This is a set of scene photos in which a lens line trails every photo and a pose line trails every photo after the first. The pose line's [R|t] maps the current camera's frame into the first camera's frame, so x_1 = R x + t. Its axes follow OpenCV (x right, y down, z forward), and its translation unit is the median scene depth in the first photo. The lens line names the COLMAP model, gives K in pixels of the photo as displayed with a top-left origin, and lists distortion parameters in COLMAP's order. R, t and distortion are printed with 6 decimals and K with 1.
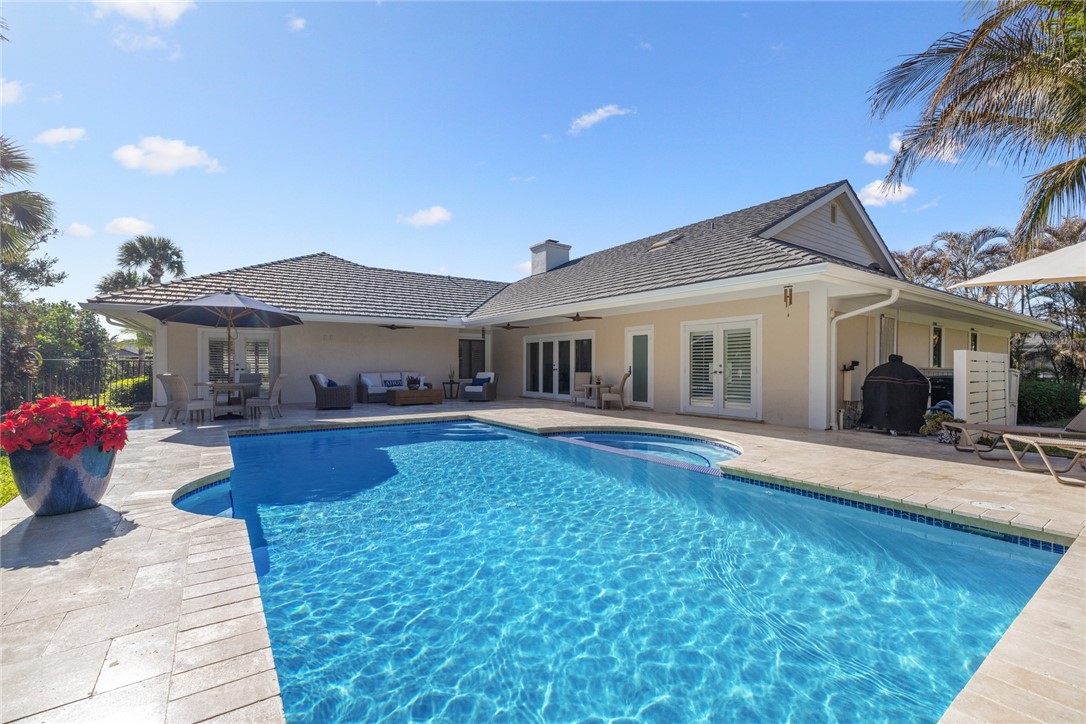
lens RADIAL K [[464.8, 0, 543.0], [0, 464.8, 362.0], [0, 0, 1]] dist [0.002930, -0.000011]
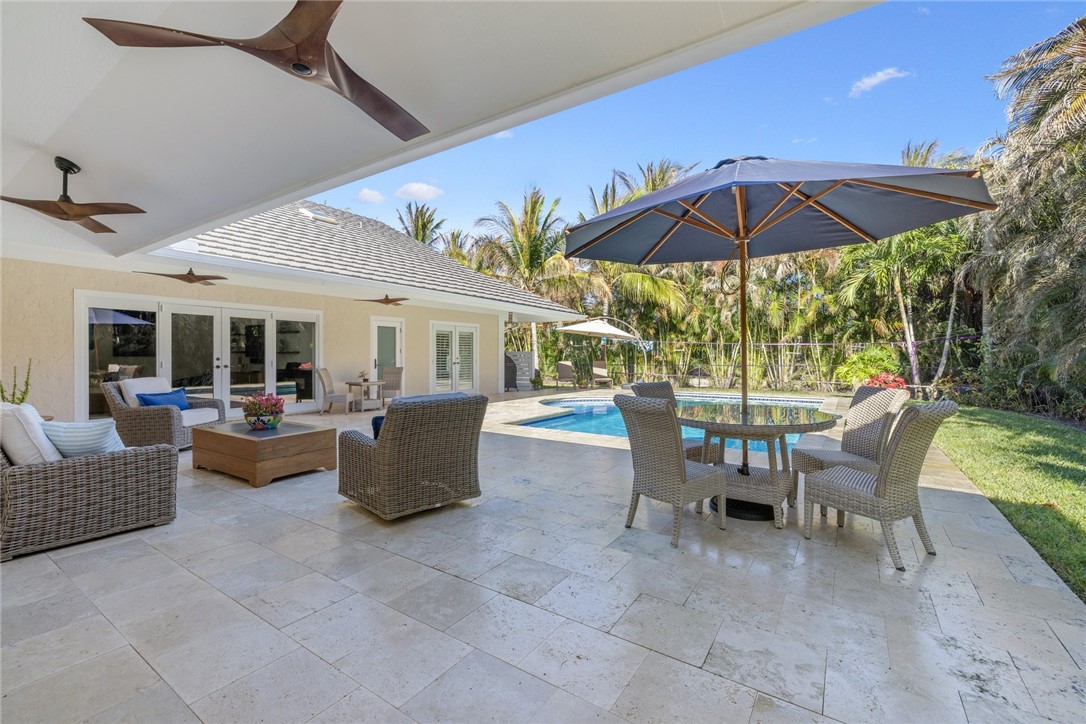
lens RADIAL K [[464.8, 0, 543.0], [0, 464.8, 362.0], [0, 0, 1]] dist [0.002930, -0.000011]
pose [[-0.358824, -0.011218, 0.933338, -0.781586], [-0.005319, 0.999936, 0.009974, 0.003589], [-0.933390, -0.001385, -0.358861, 1.023713]]
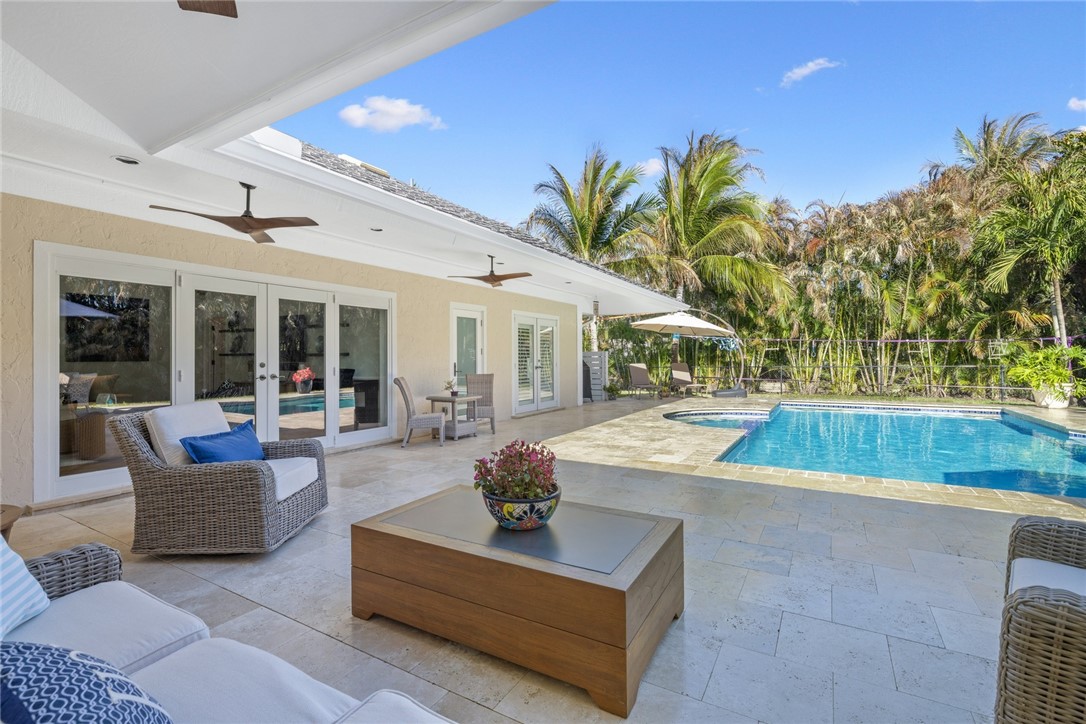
lens RADIAL K [[494.2, 0, 543.0], [0, 494.2, 362.0], [0, 0, 1]] dist [-0.004056, -0.000202]
pose [[-0.415571, -0.005731, 0.909543, -0.491448], [0.001463, 0.999975, 0.006970, 0.002820], [-0.909560, 0.004227, -0.415552, 1.178189]]
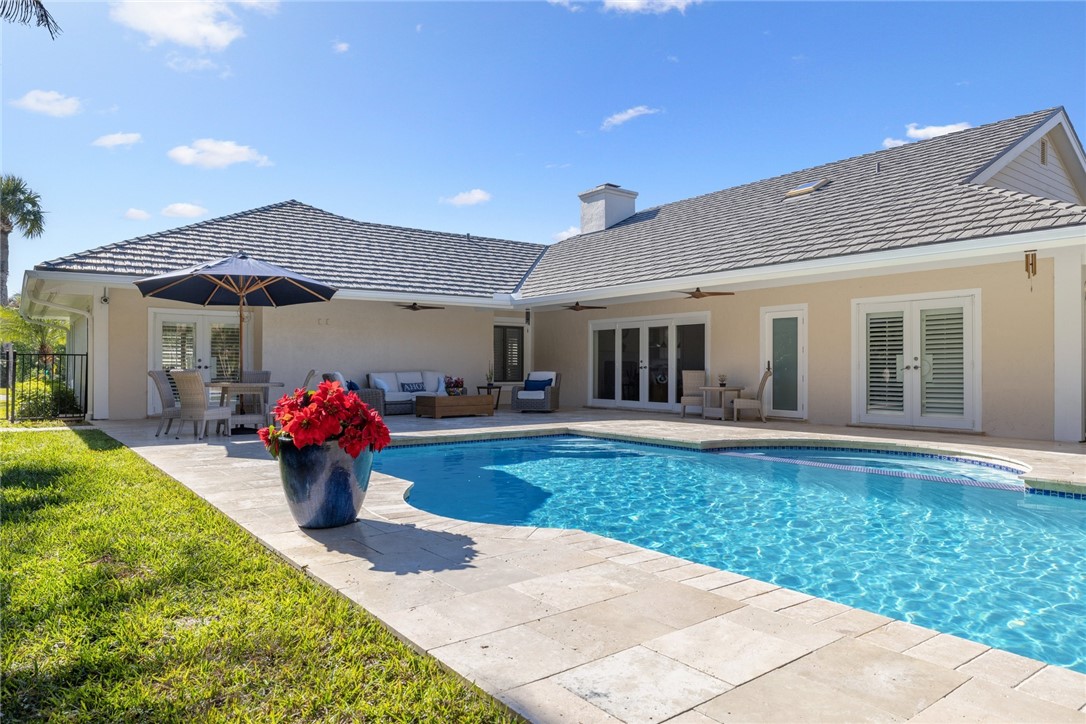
lens RADIAL K [[692.6, 0, 538.5], [0, 692.6, 360.4], [0, 0, 1]] dist [-0.000606, -0.000762]
pose [[0.999504, -0.001109, 0.031462, -0.202514], [0.001255, 0.999989, -0.004620, 0.012324], [-0.031457, 0.004657, 0.999494, -0.059490]]
